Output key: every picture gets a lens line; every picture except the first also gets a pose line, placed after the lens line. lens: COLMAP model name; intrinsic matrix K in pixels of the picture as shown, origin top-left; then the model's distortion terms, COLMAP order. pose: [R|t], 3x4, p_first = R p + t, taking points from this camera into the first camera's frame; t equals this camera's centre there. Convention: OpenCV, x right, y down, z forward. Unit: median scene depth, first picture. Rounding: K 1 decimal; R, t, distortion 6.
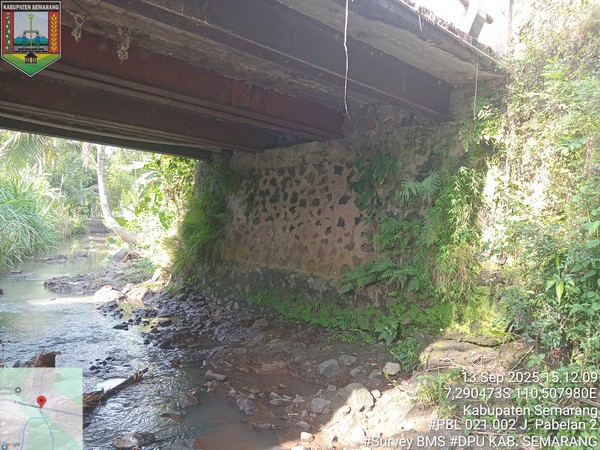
lens RADIAL K [[451.3, 0, 299.8], [0, 451.3, 224.8], [0, 0, 1]] dist [0.036044, -0.076572]
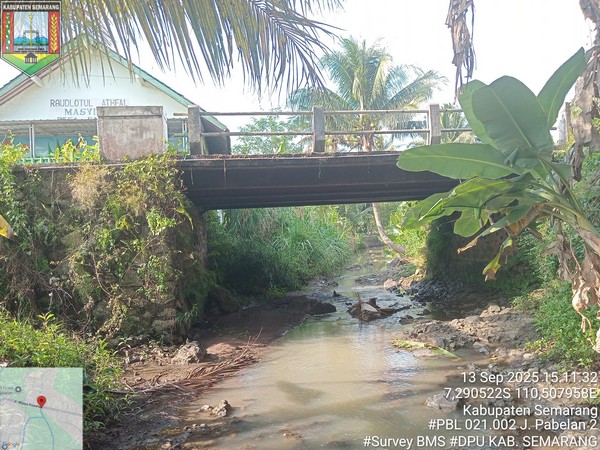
lens RADIAL K [[451.3, 0, 299.4], [0, 451.3, 224.1], [0, 0, 1]] dist [0.036044, -0.076572]
pose [[0.832718, -0.113547, -0.541929, 0.320664], [0.103983, 0.993402, -0.048363, -0.032899], [0.543845, -0.016079, 0.839031, -0.824182]]
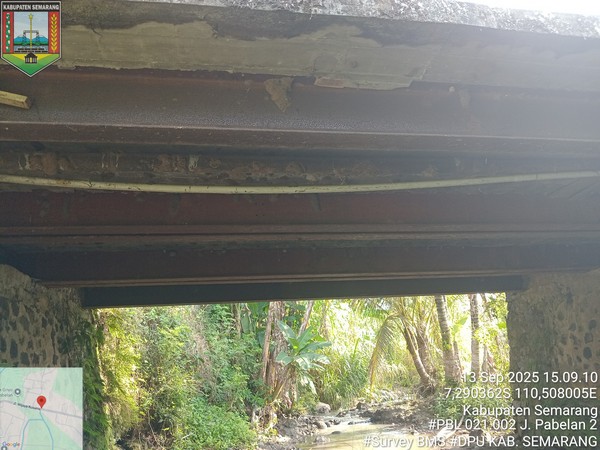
lens RADIAL K [[451.3, 0, 301.4], [0, 451.3, 223.6], [0, 0, 1]] dist [0.036044, -0.076572]
pose [[-0.857800, 0.169898, 0.485092, -0.685160], [0.017811, 0.953047, -0.302299, -0.025705], [-0.513675, -0.250672, -0.820550, 1.289791]]
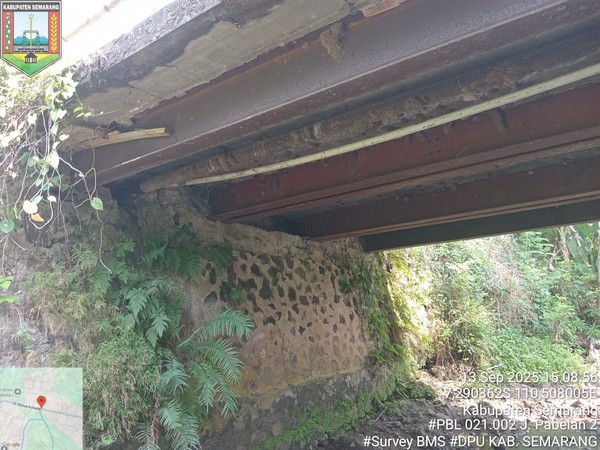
lens RADIAL K [[451.3, 0, 298.1], [0, 451.3, 224.8], [0, 0, 1]] dist [0.036044, -0.076572]
pose [[-0.267058, 0.166911, 0.949116, -0.803025], [0.029593, 0.985842, -0.165043, -0.044410], [-0.963226, -0.015988, -0.268216, 1.146870]]
